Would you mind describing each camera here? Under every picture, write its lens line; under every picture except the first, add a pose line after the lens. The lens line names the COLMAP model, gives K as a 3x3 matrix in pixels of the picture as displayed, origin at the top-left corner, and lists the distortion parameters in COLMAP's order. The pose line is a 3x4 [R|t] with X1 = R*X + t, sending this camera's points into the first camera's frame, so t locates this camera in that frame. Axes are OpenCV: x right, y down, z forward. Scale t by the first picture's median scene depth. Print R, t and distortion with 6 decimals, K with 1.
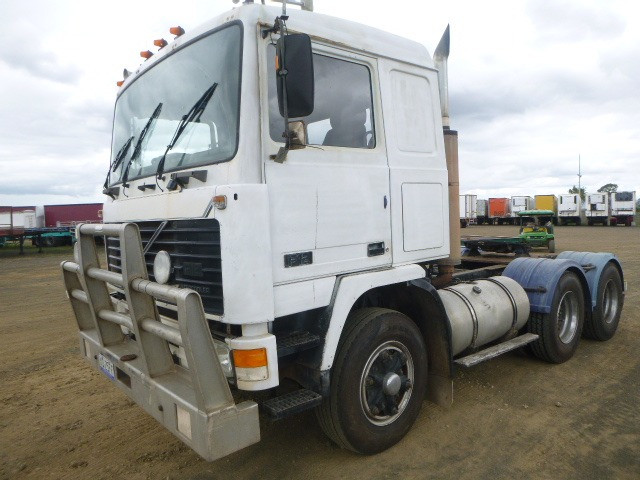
lens RADIAL K [[468.6, 0, 323.6], [0, 468.6, 243.4], [0, 0, 1]] dist [-0.041432, 0.012510]
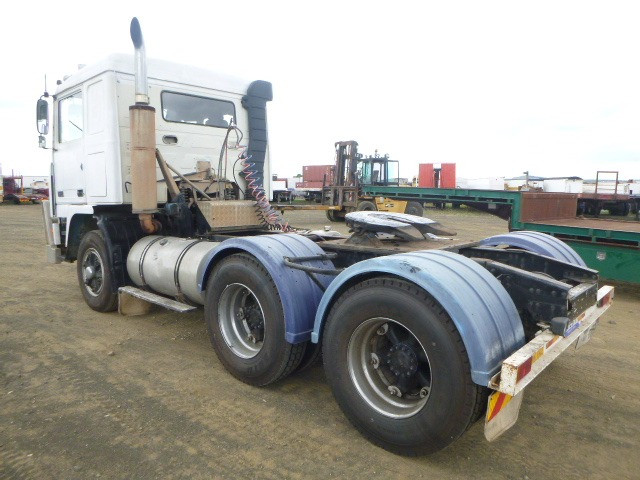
lens RADIAL K [[468.6, 0, 323.6], [0, 468.6, 243.4], [0, 0, 1]] dist [-0.041432, 0.012510]
pose [[0.120446, 0.134403, -0.983580, 1.931529], [-0.066240, 0.989673, 0.127124, -0.082113], [0.990507, 0.049841, 0.128105, 1.636185]]
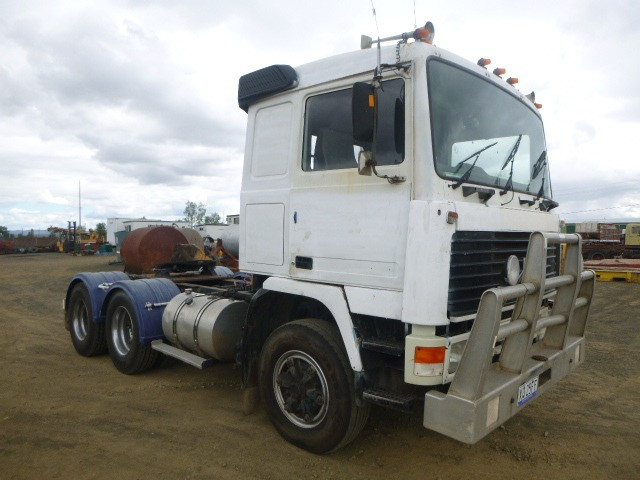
lens RADIAL K [[468.6, 0, 323.6], [0, 468.6, 243.4], [0, 0, 1]] dist [-0.041432, 0.012510]
pose [[-0.113365, 0.011473, 0.993487, -1.414675], [0.058303, 0.998287, -0.004876, -0.042443], [-0.991841, 0.057370, -0.113840, 1.583923]]
